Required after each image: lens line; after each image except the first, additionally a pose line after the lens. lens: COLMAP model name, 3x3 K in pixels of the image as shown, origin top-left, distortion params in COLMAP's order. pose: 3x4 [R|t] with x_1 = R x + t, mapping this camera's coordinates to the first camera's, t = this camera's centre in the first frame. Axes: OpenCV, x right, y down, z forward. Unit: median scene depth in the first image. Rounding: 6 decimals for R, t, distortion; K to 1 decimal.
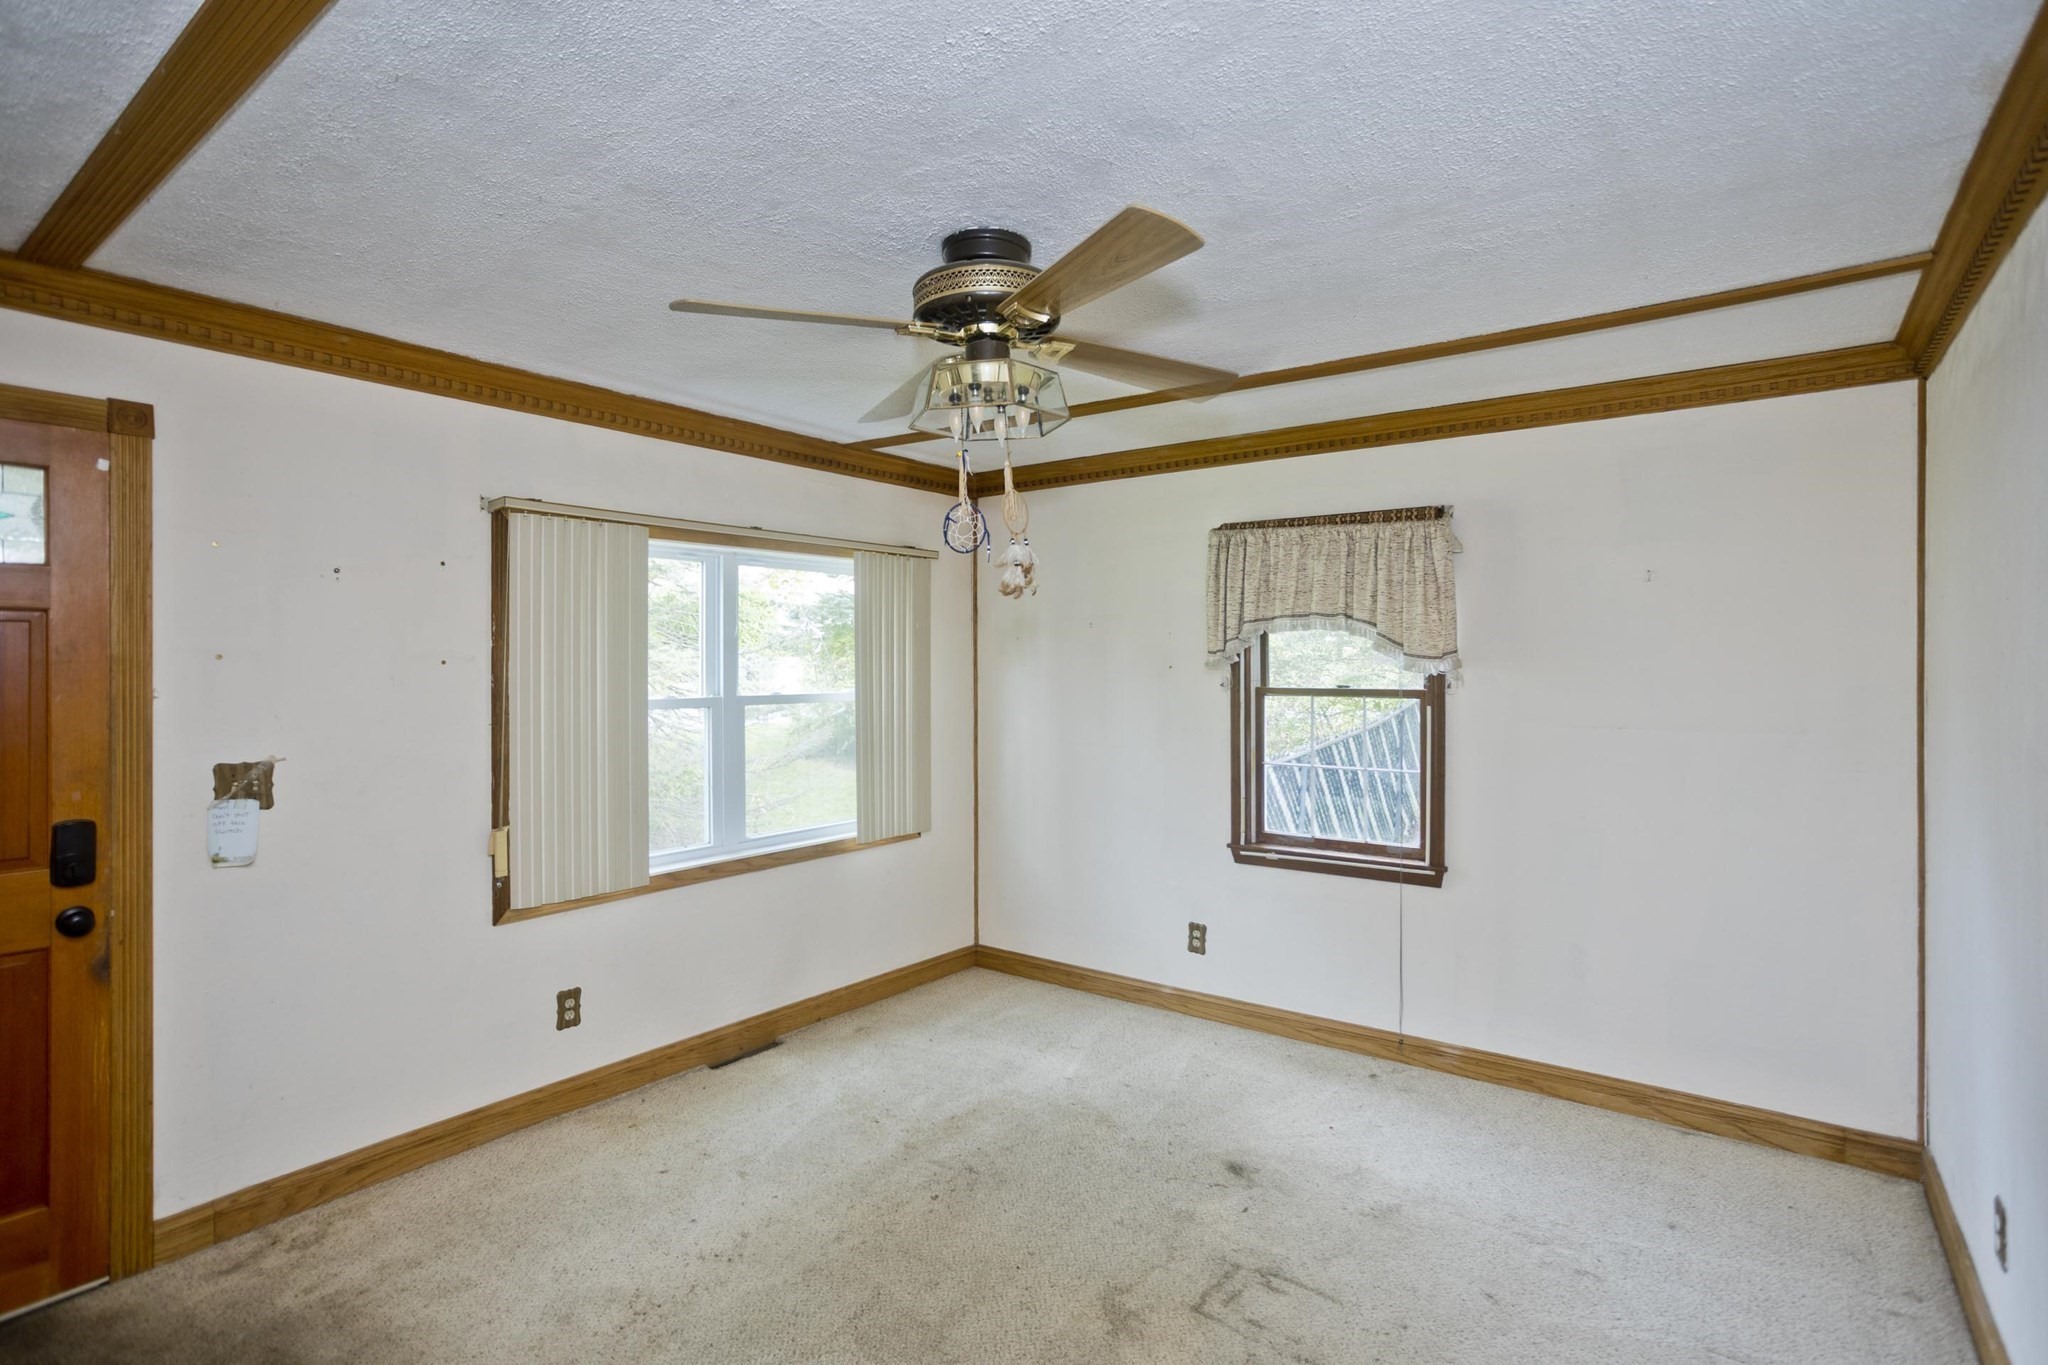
lens RADIAL K [[1005.9, 0, 1035.2], [0, 1005.9, 666.8], [0, 0, 1]] dist [-0.058655, 0.035781]
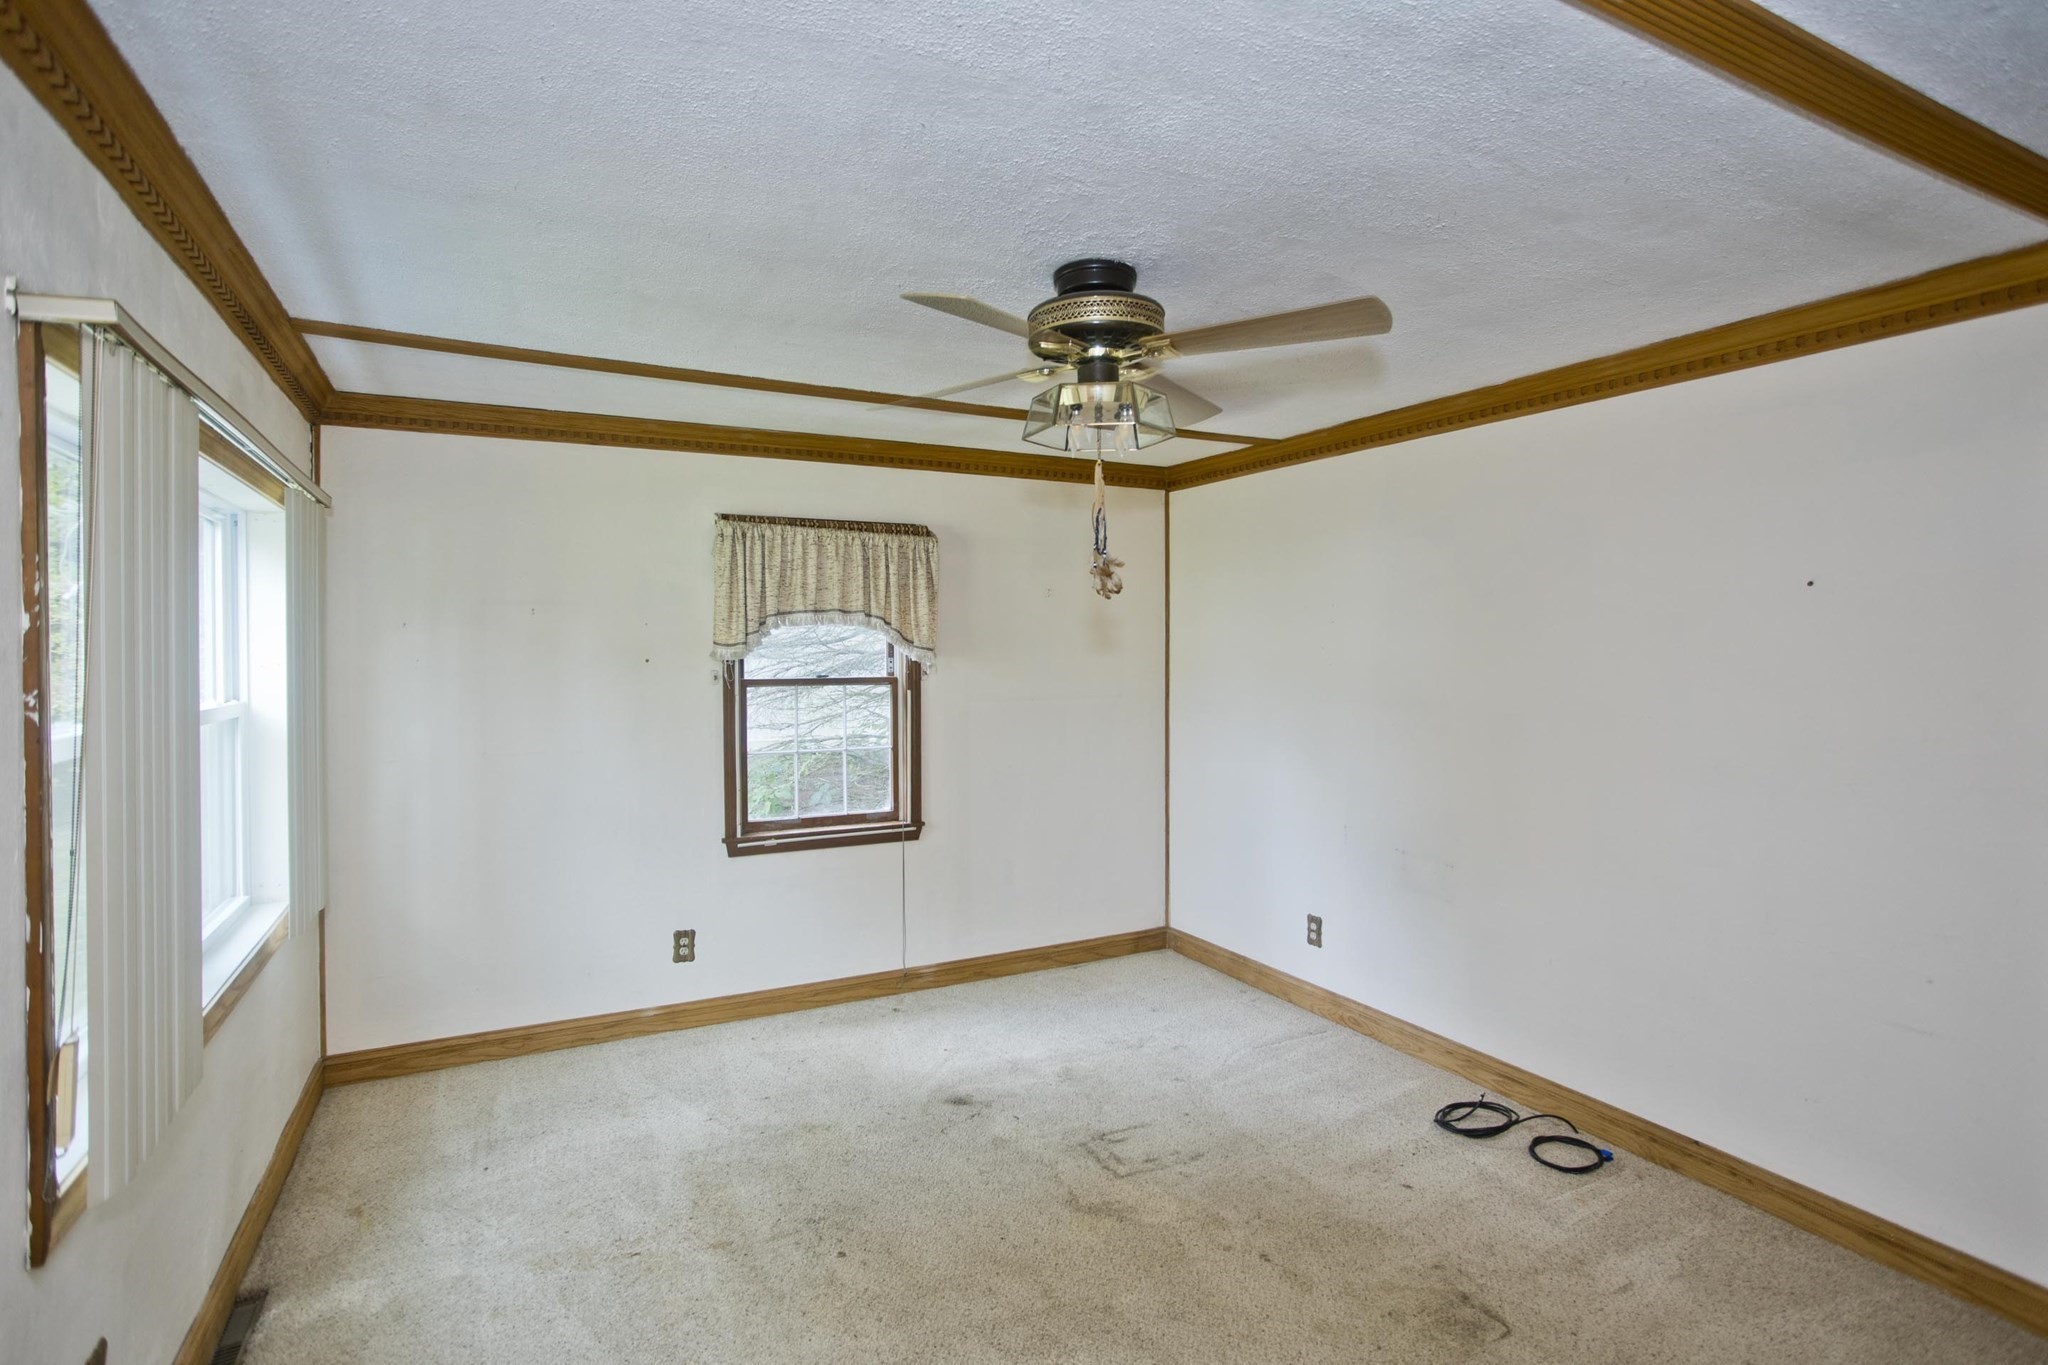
lens RADIAL K [[994.8, 0, 1019.8], [0, 994.8, 652.8], [0, 0, 1]] dist [-0.055281, 0.034913]
pose [[0.443740, -0.004740, 0.896143, -0.622103], [0.007307, 0.999972, 0.001671, -0.006717], [-0.896126, 0.005806, 0.443762, 0.349710]]
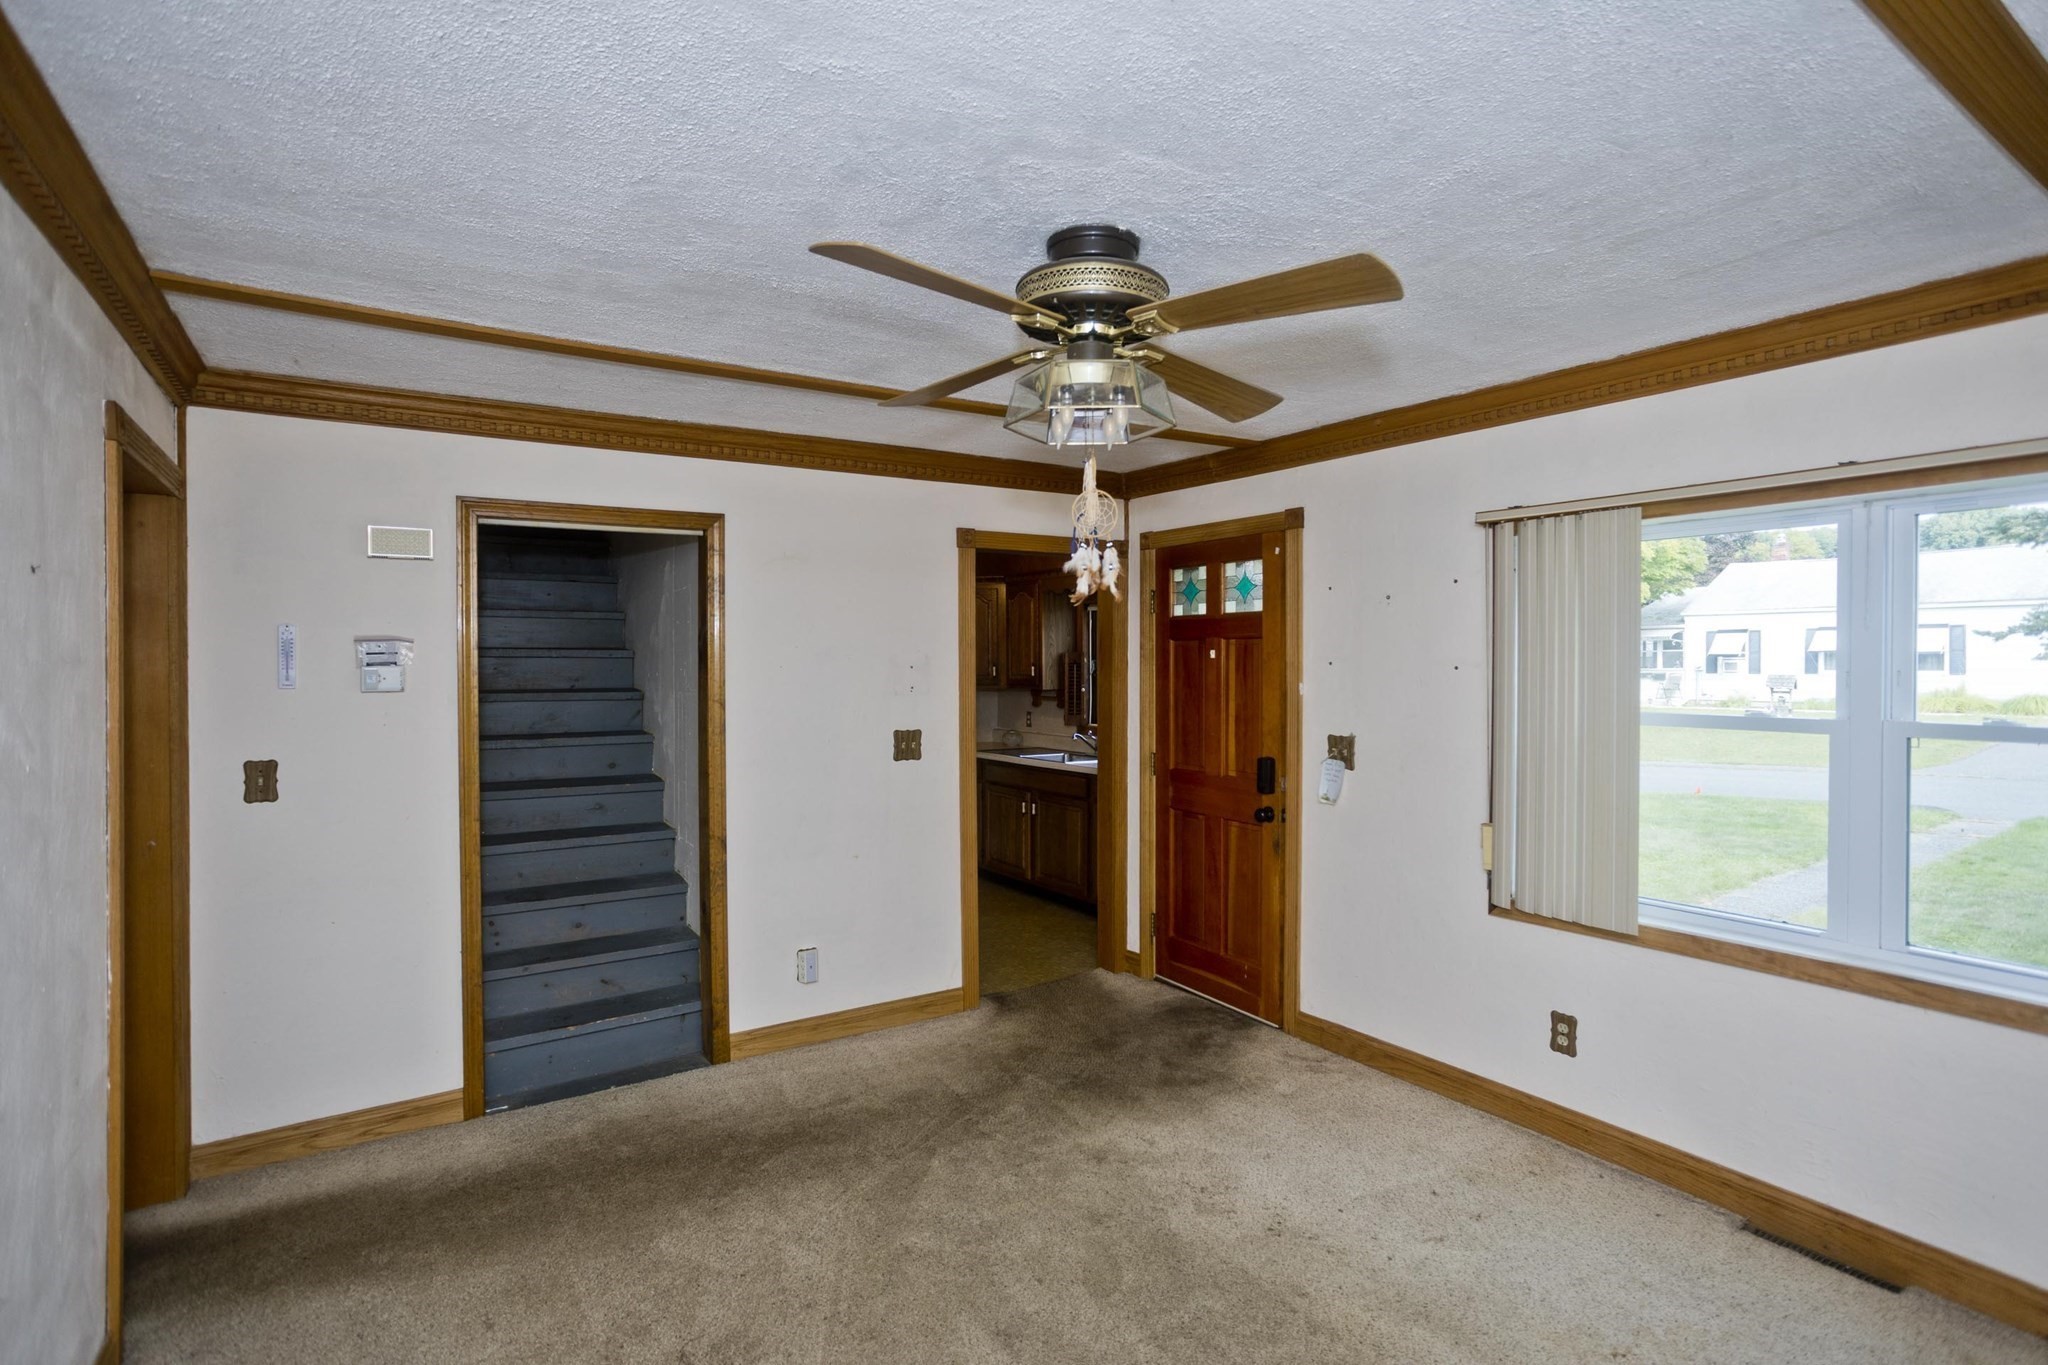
lens RADIAL K [[1005.9, 0, 1035.2], [0, 1005.9, 666.8], [0, 0, 1]] dist [-0.058655, 0.035781]
pose [[-0.339342, 0.003045, -0.940658, 0.523959], [-0.004519, 0.999978, 0.004867, -0.006997], [0.940652, 0.005902, -0.339321, 0.751598]]
